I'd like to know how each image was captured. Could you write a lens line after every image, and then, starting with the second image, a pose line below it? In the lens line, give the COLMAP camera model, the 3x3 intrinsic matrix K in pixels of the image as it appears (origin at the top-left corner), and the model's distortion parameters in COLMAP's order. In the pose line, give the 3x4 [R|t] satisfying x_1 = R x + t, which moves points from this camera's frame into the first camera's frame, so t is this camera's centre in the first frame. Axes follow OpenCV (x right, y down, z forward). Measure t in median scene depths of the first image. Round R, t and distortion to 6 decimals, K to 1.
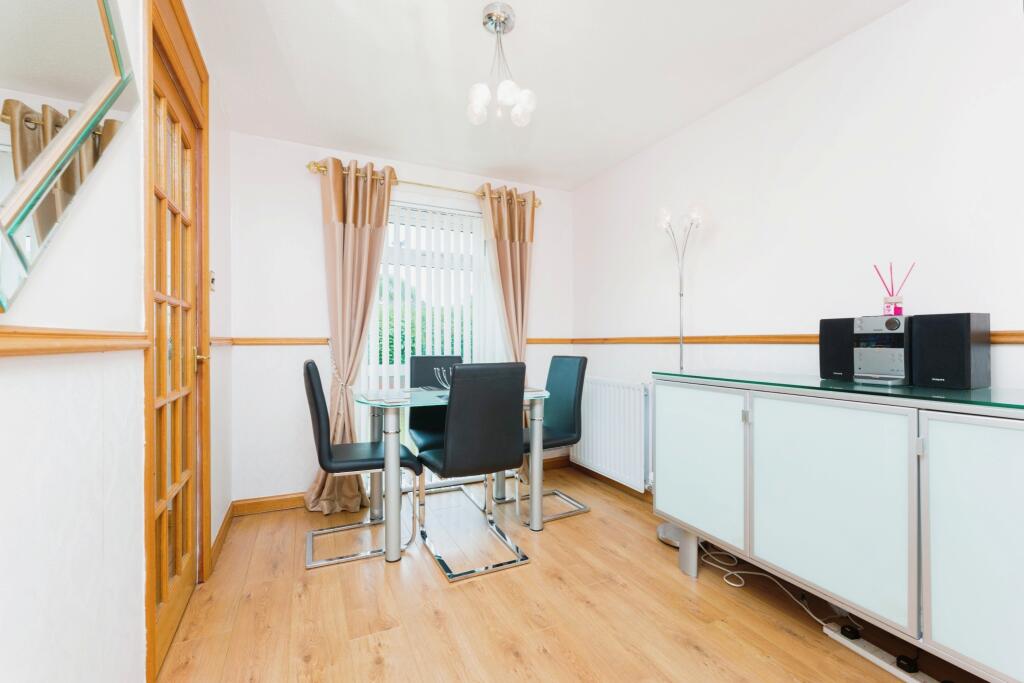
lens RADIAL K [[430.4, 0, 514.4], [0, 430.4, 344.5], [0, 0, 1]] dist [0.003430, 0.000113]
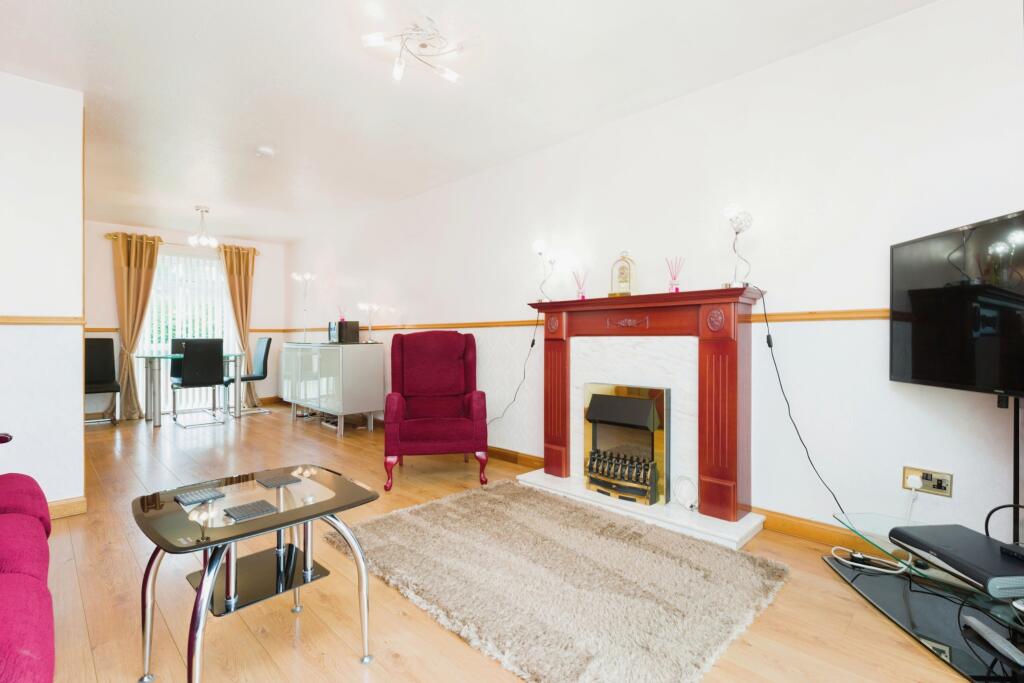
lens RADIAL K [[474.9, 0, 506.7], [0, 474.9, 338.5], [0, 0, 1]] dist [-0.000848, -0.000149]
pose [[0.944465, -0.003169, 0.328596, 0.453237], [0.005692, 0.999961, -0.006716, 0.049840], [-0.328562, 0.008214, 0.944447, -1.411512]]
